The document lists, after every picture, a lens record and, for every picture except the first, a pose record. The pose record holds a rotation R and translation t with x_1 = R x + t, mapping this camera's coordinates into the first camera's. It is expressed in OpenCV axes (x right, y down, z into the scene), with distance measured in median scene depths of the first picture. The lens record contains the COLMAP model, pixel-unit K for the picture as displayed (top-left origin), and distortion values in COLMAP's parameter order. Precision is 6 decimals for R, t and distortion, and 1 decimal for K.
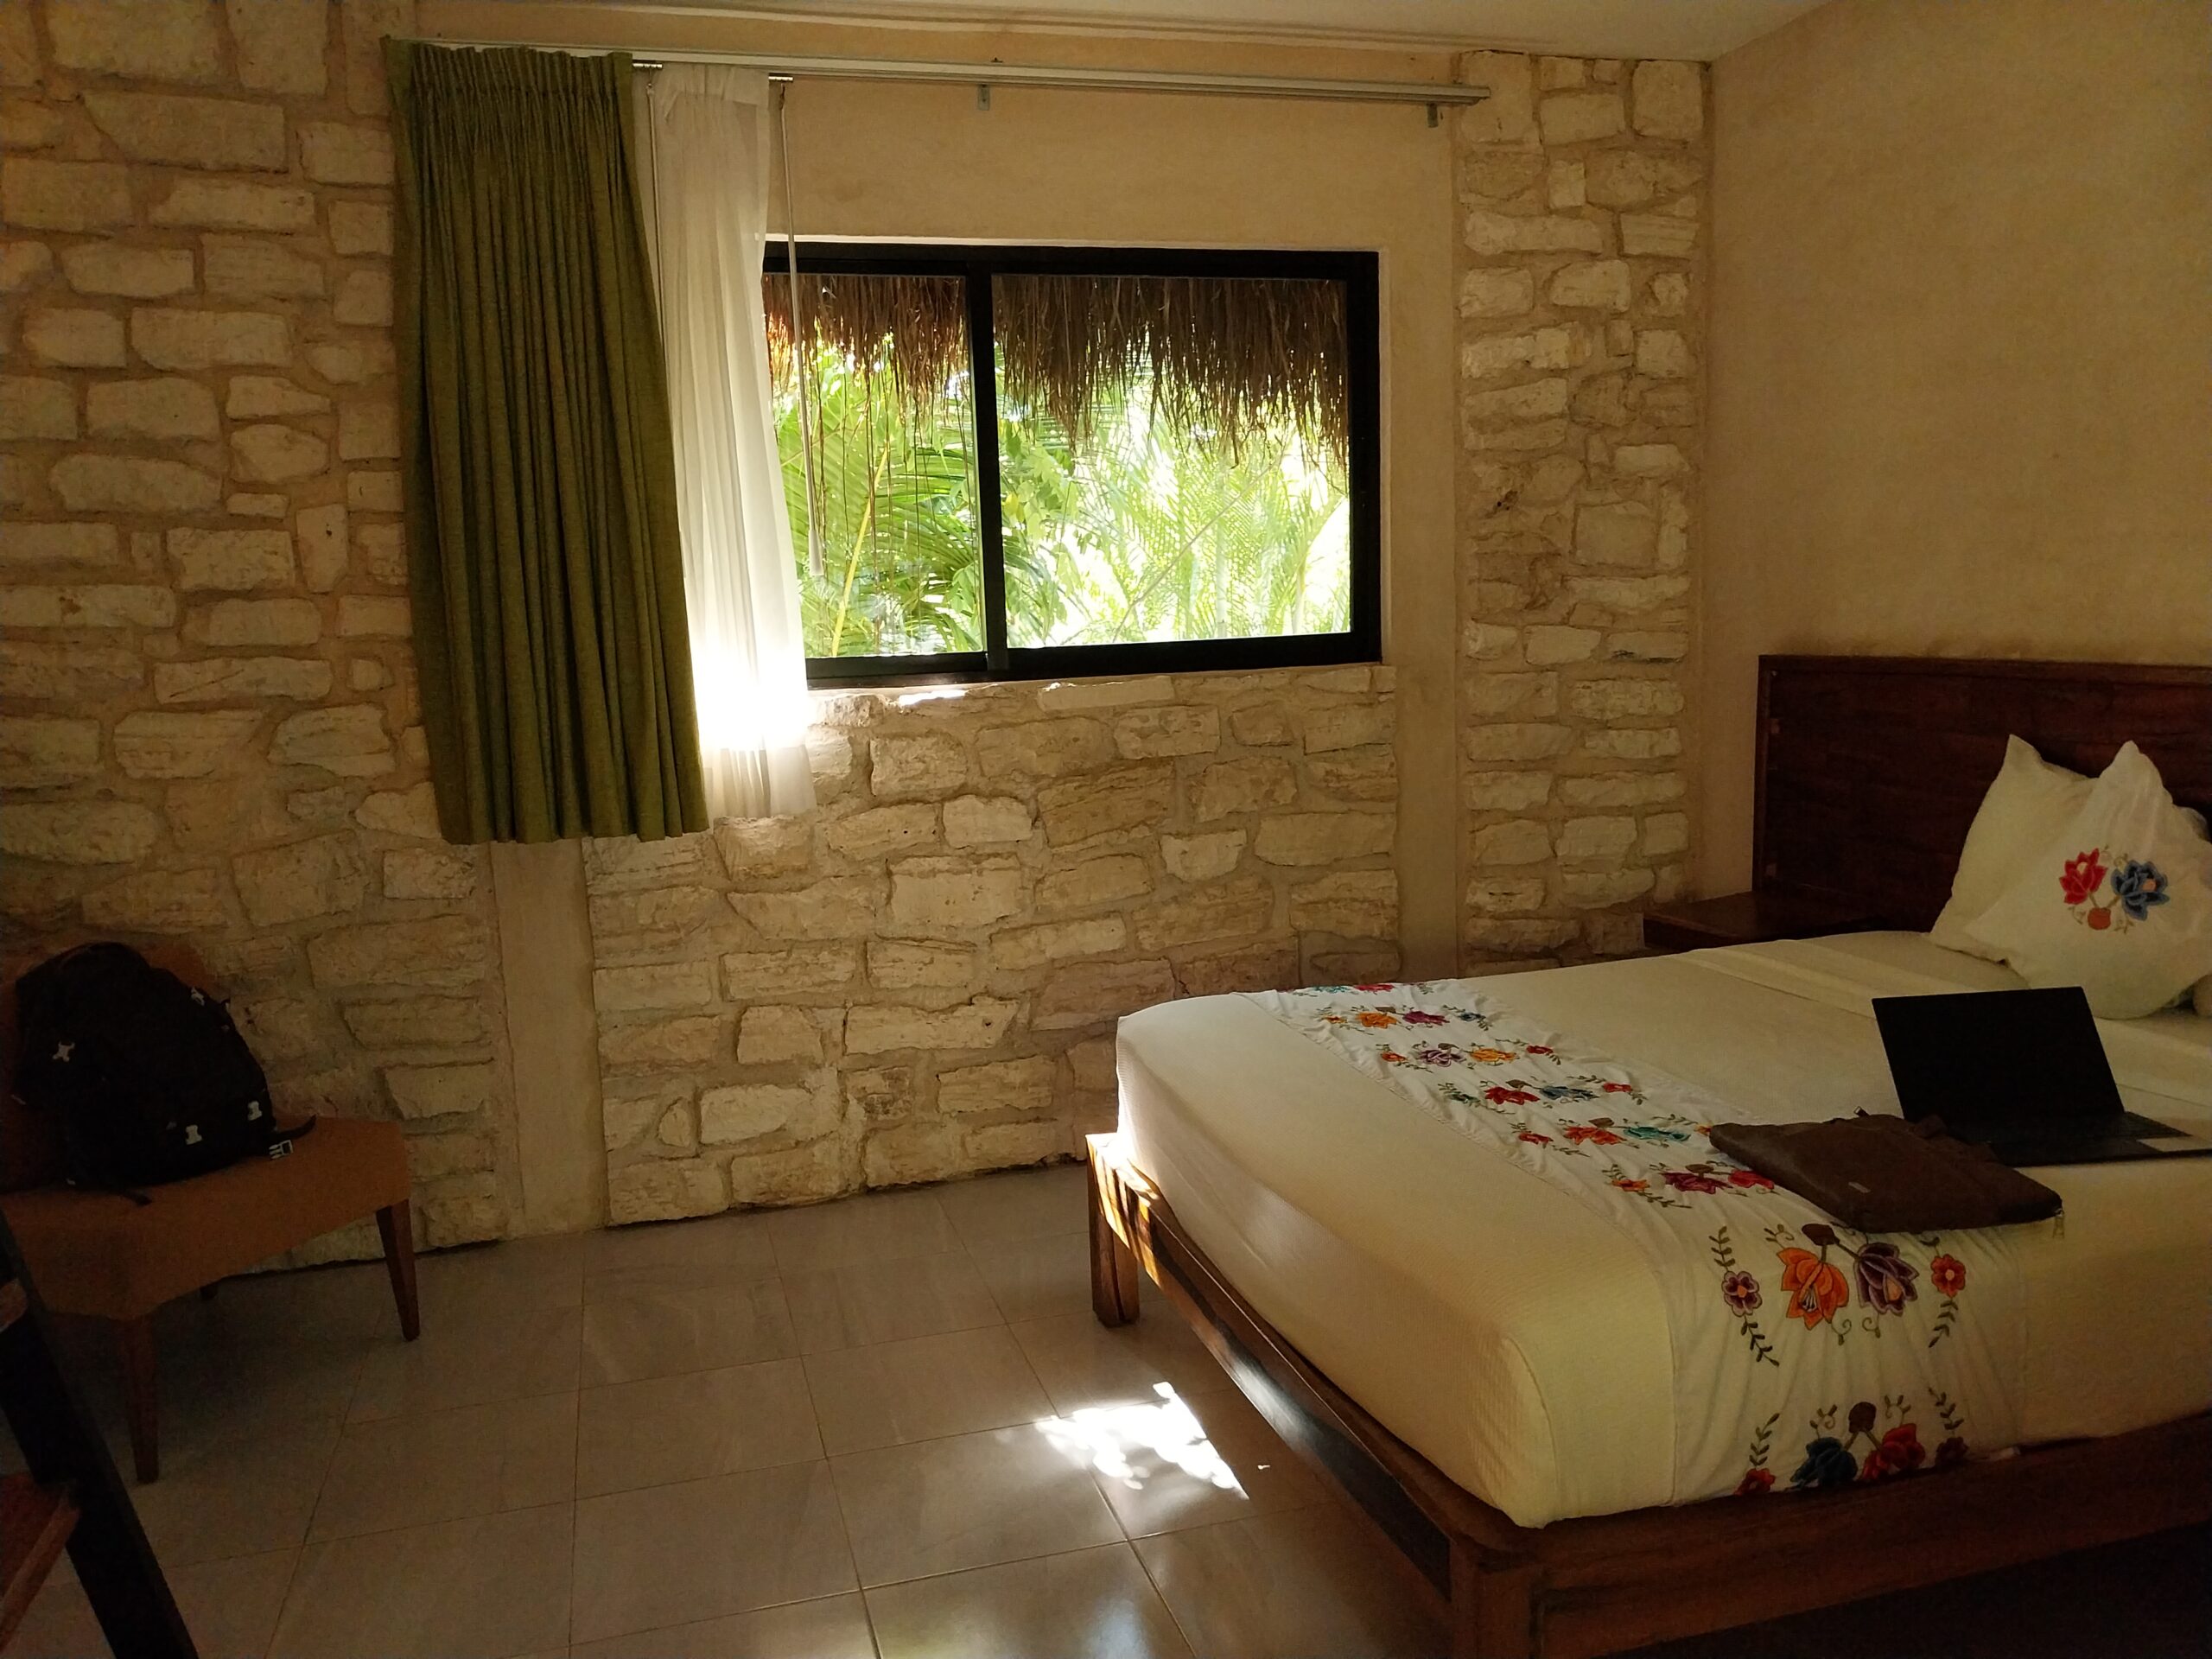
lens RADIAL K [[1656.5, 0, 1106.0], [0, 1656.5, 829.5], [0, 0, 1]] dist [0.122347, -0.135500]
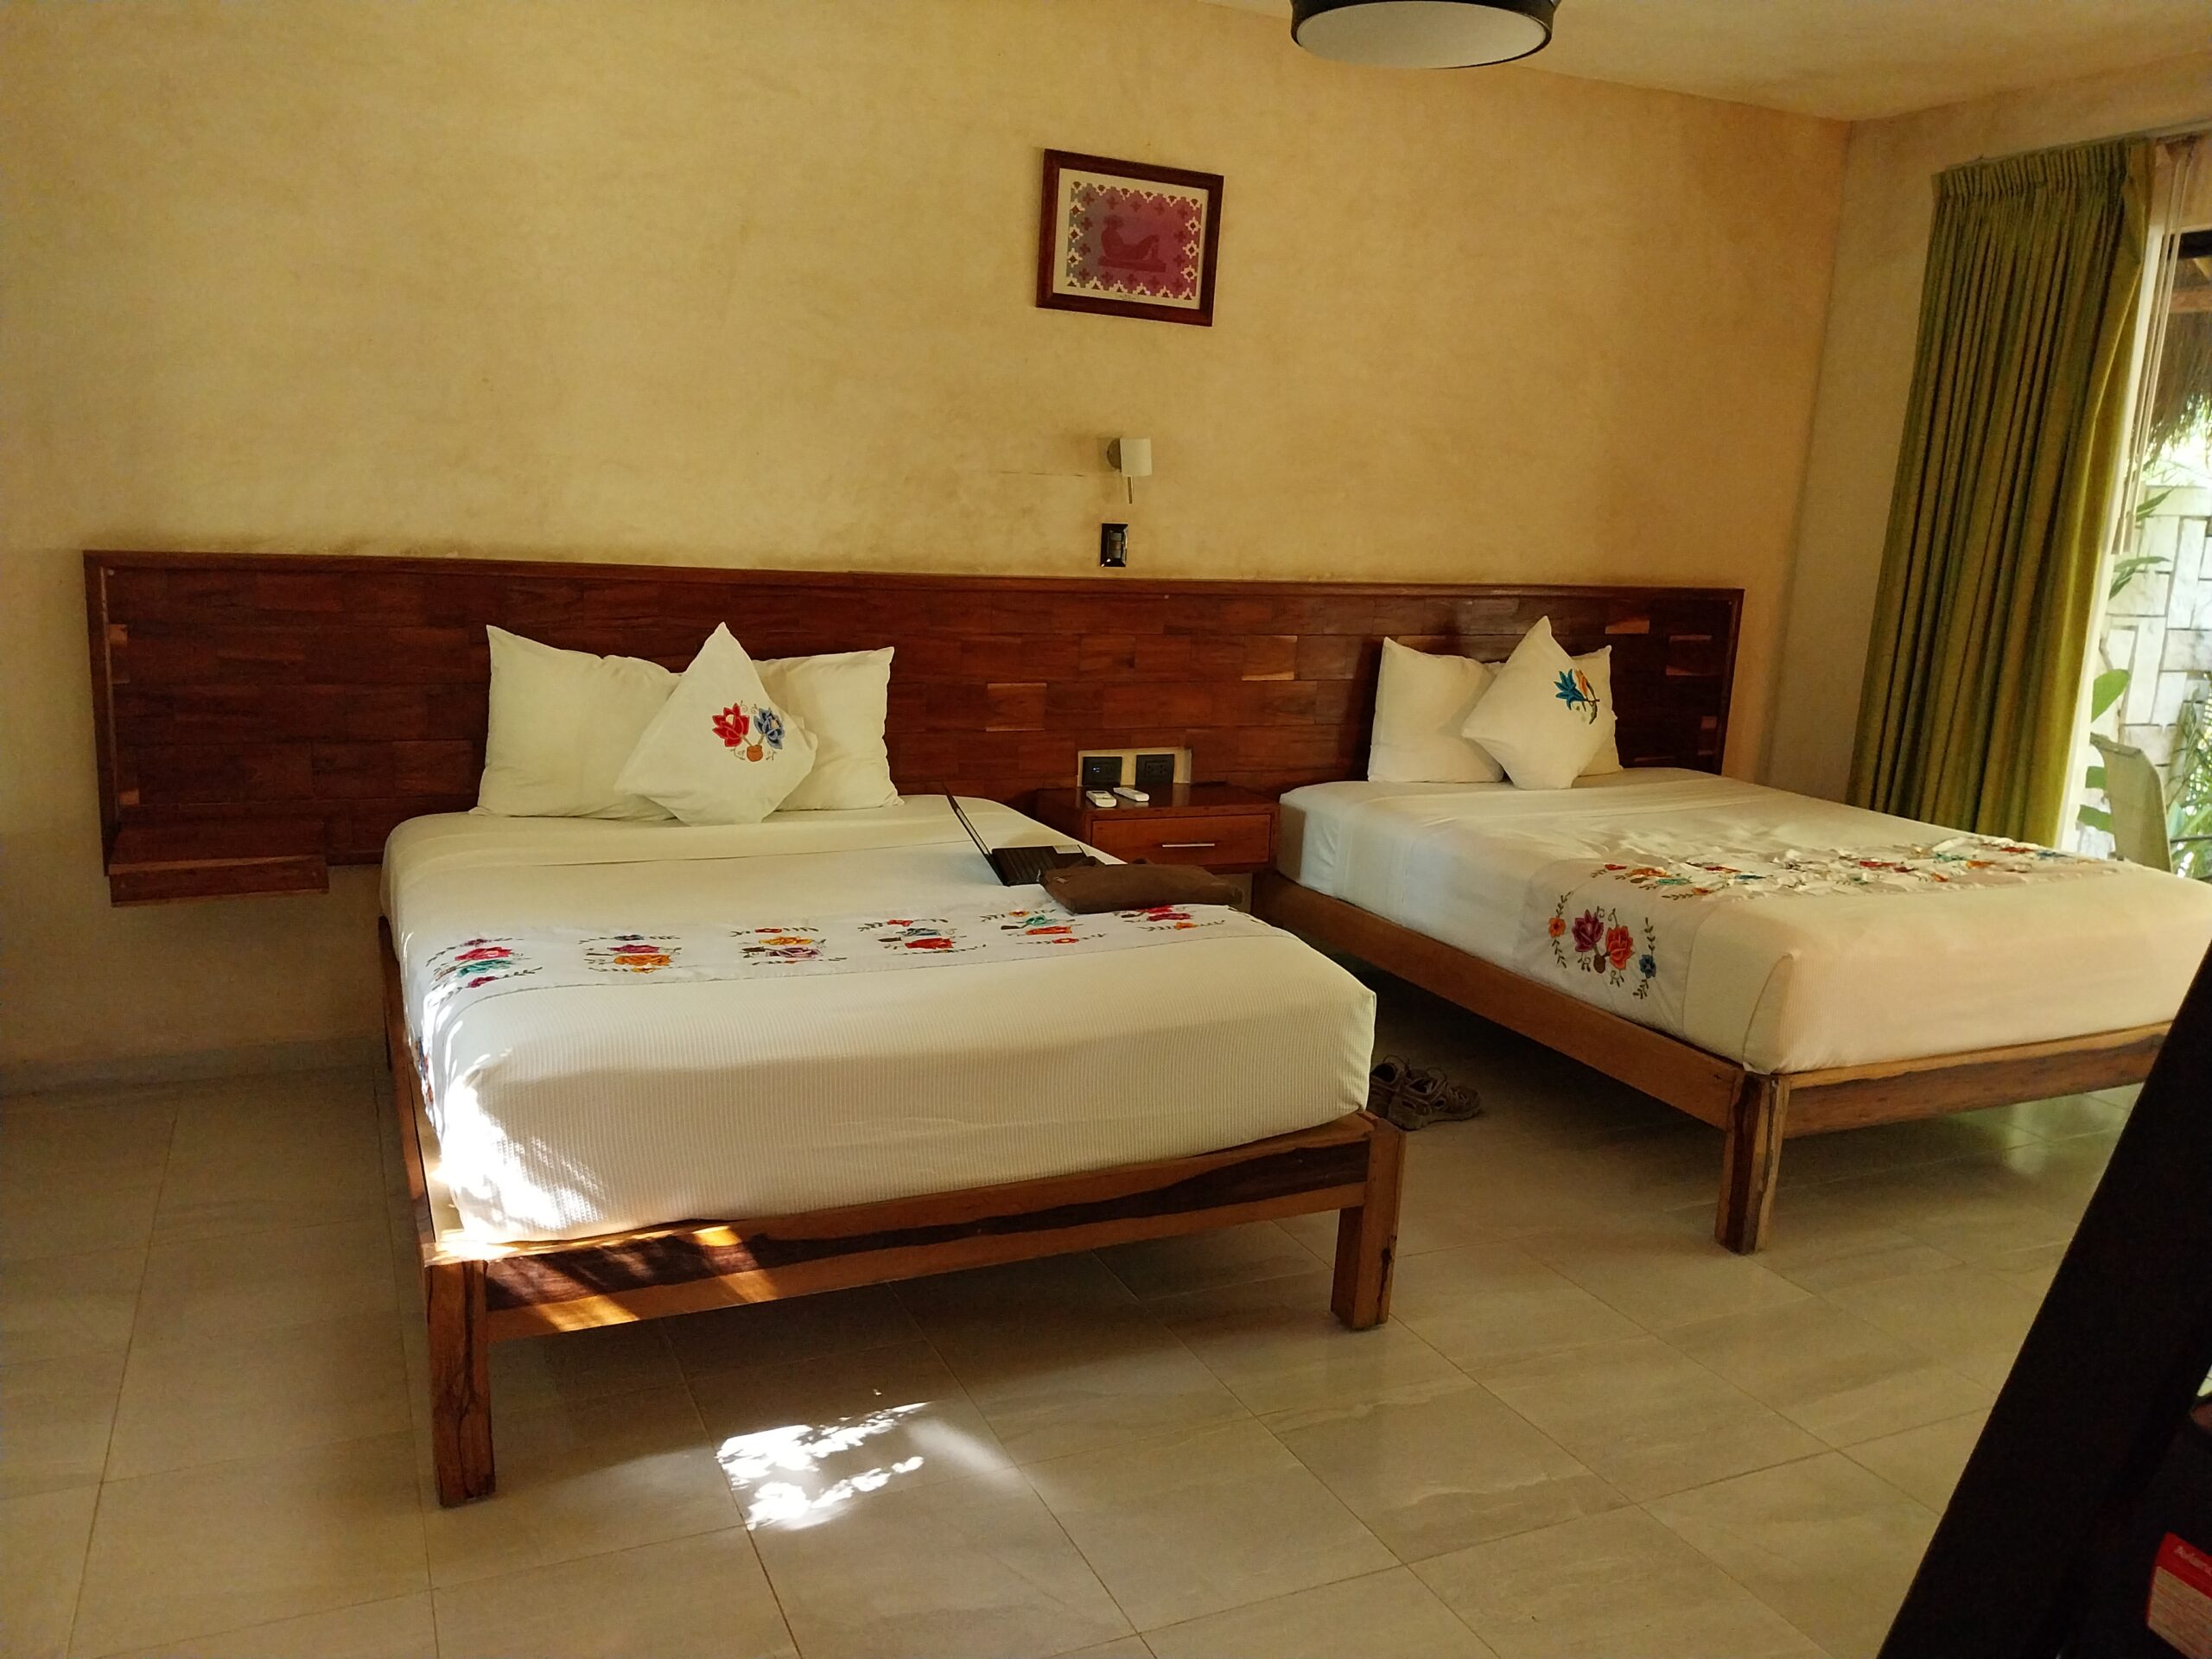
lens RADIAL K [[1640.5, 0, 1106.0], [0, 1640.5, 829.5], [0, 0, 1]] dist [0.010525, -0.002648]
pose [[-0.176601, -0.155243, 0.971963, -0.761221], [0.085071, 0.981381, 0.172204, -0.090706], [-0.980599, 0.113098, -0.160106, 0.925796]]
